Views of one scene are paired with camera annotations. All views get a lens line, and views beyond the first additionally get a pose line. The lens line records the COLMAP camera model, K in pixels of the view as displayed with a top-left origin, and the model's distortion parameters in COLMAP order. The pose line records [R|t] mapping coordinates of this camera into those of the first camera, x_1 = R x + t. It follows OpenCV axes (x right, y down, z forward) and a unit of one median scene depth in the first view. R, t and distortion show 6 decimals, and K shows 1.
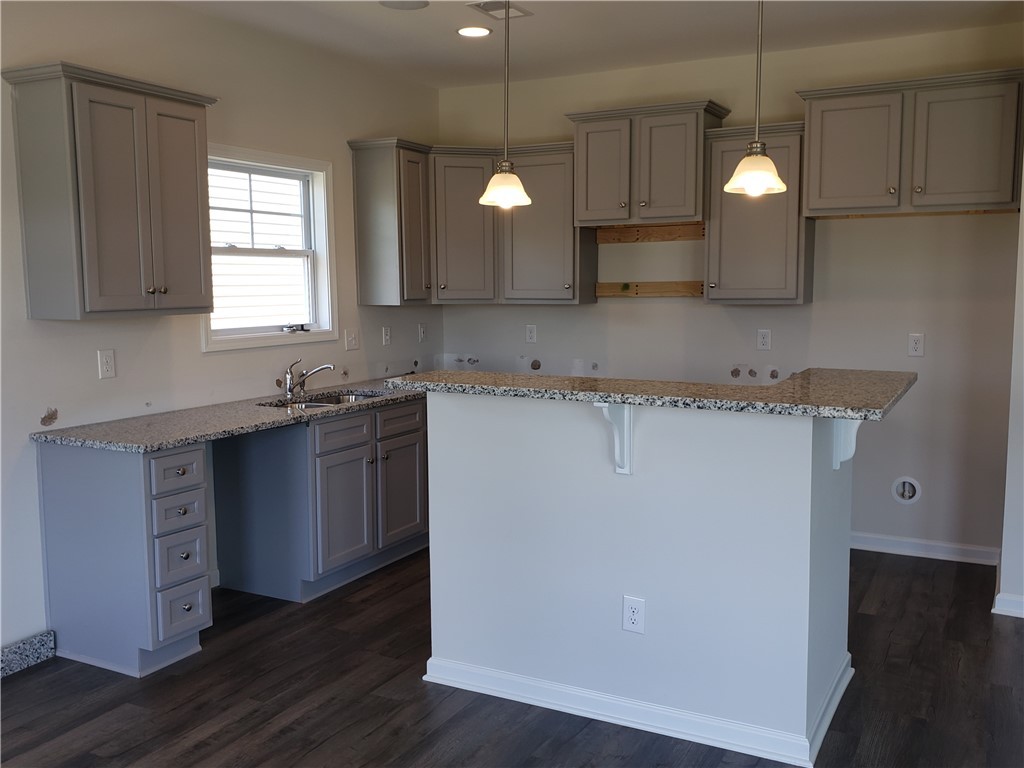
lens RADIAL K [[942.4, 0, 514.7], [0, 942.4, 383.1], [0, 0, 1]] dist [0.019991, 0.000000]
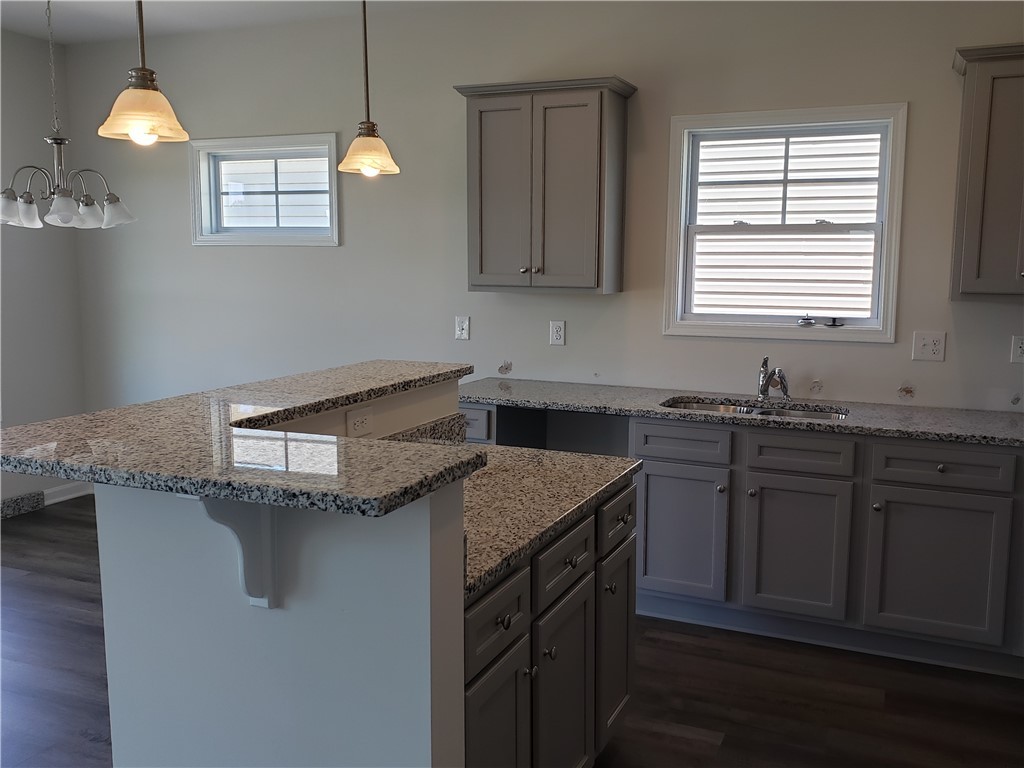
lens RADIAL K [[942.4, 0, 520.5], [0, 942.4, 375.4], [0, 0, 1]] dist [0.019991, 0.000000]
pose [[0.068041, 0.127166, -0.989545, 0.626276], [-0.119593, 0.985731, 0.118453, -0.087684], [0.990489, 0.110283, 0.082278, 0.767631]]
